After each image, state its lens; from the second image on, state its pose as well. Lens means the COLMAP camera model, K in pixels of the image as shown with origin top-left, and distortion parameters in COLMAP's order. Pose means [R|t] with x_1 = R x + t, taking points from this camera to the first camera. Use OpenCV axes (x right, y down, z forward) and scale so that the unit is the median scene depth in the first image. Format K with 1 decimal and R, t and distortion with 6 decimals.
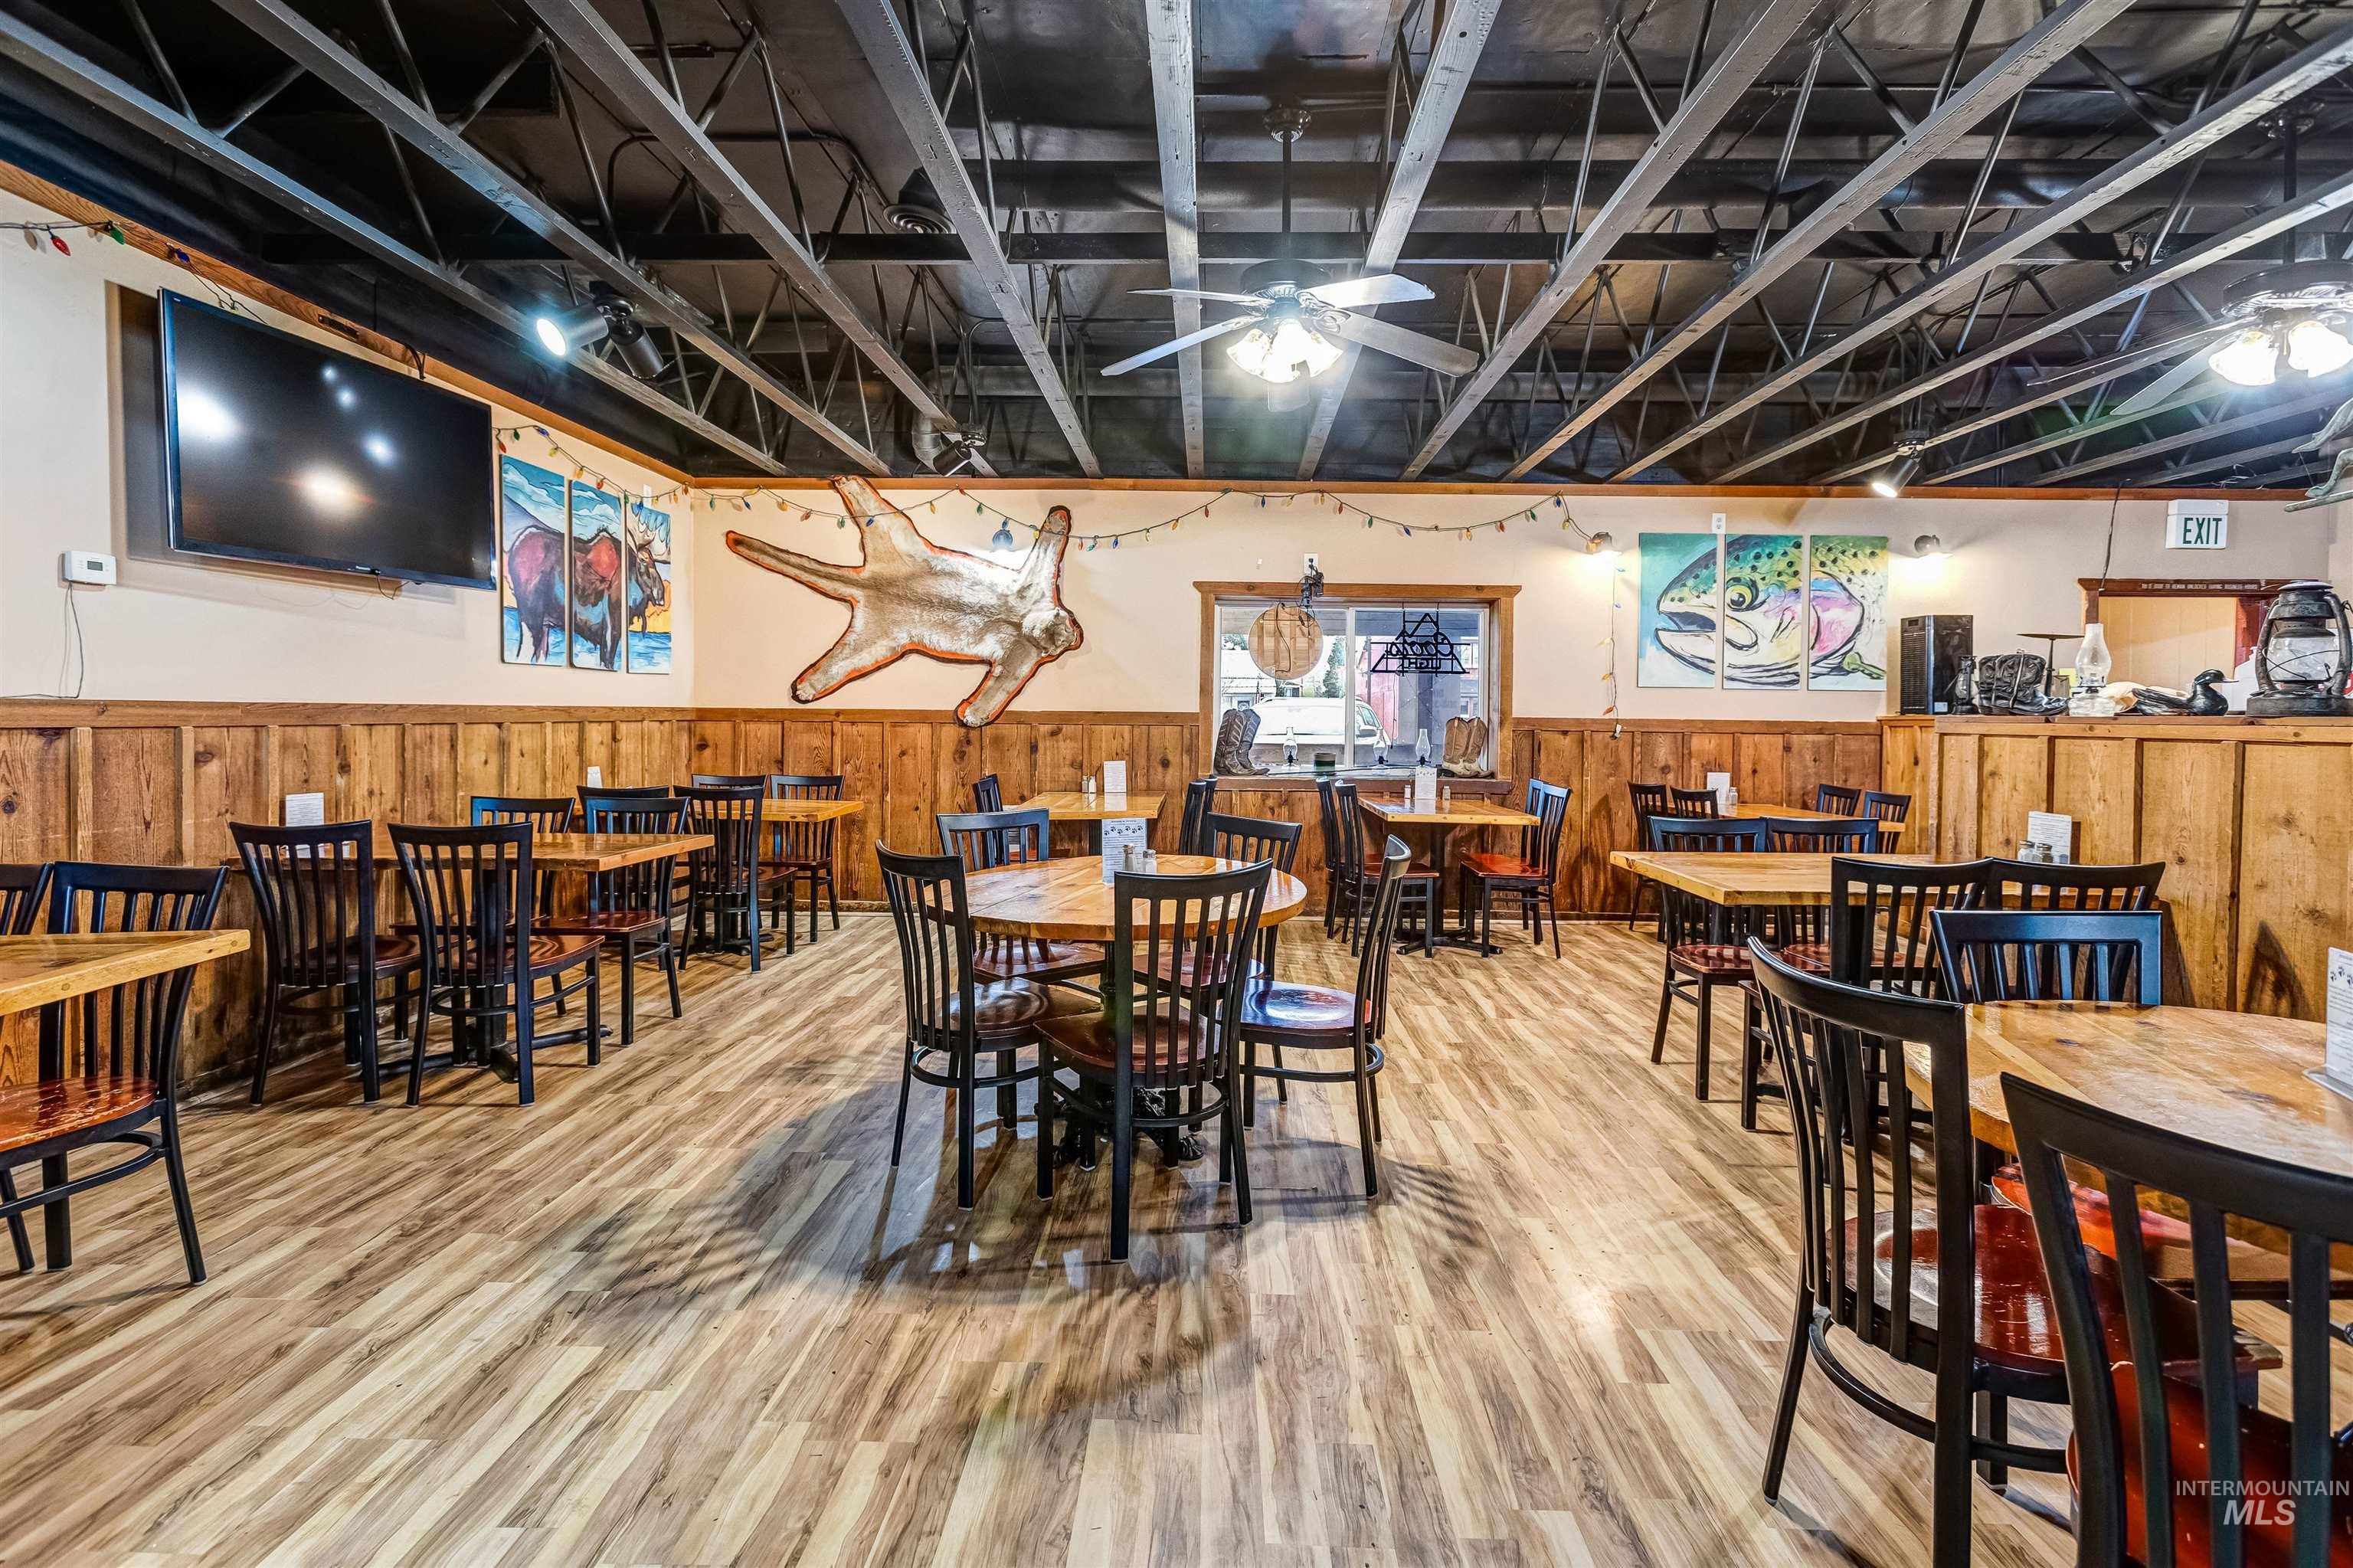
lens RADIAL K [[1085.7, 0, 1178.8], [0, 1085.7, 724.0], [0, 0, 1]] dist [-0.031684, 0.018203]
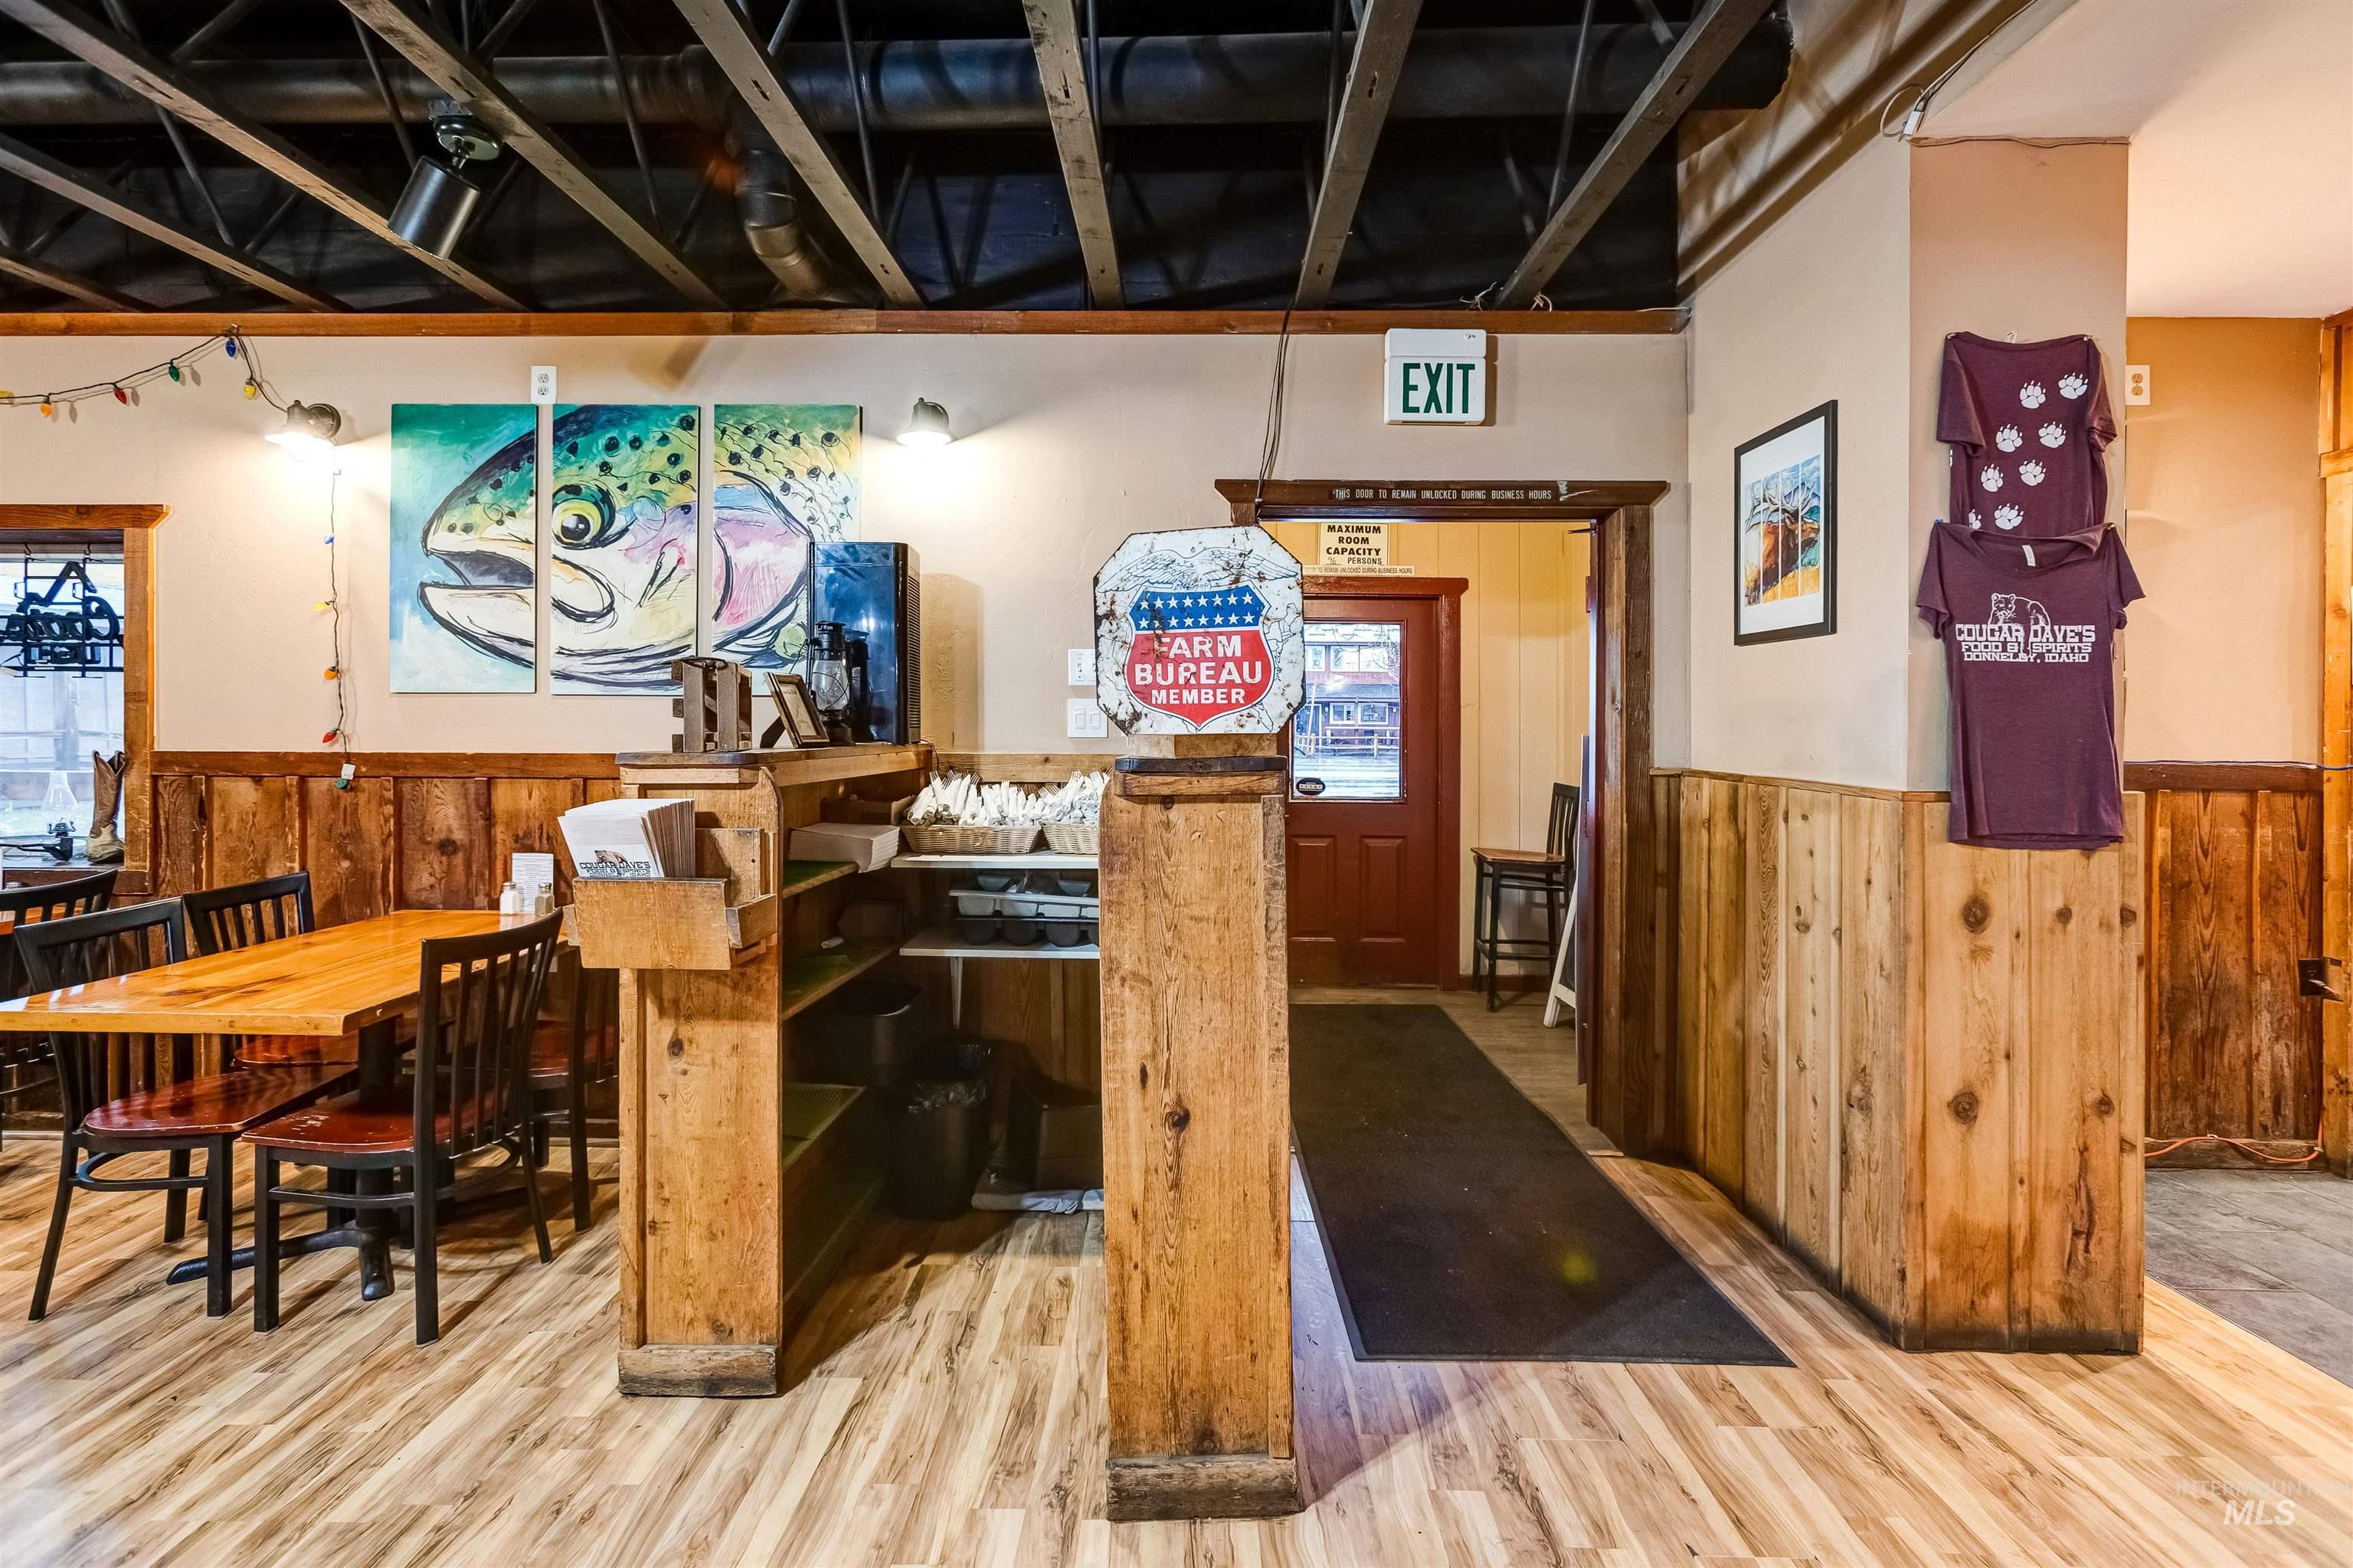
lens RADIAL K [[1085.7, 0, 1178.8], [0, 1085.7, 724.0], [0, 0, 1]] dist [-0.031684, 0.018203]
pose [[0.999857, -0.007303, 0.015274, 0.808124], [0.007365, 0.999965, -0.004043, -0.013714], [-0.015244, 0.004155, 0.999875, 0.464379]]
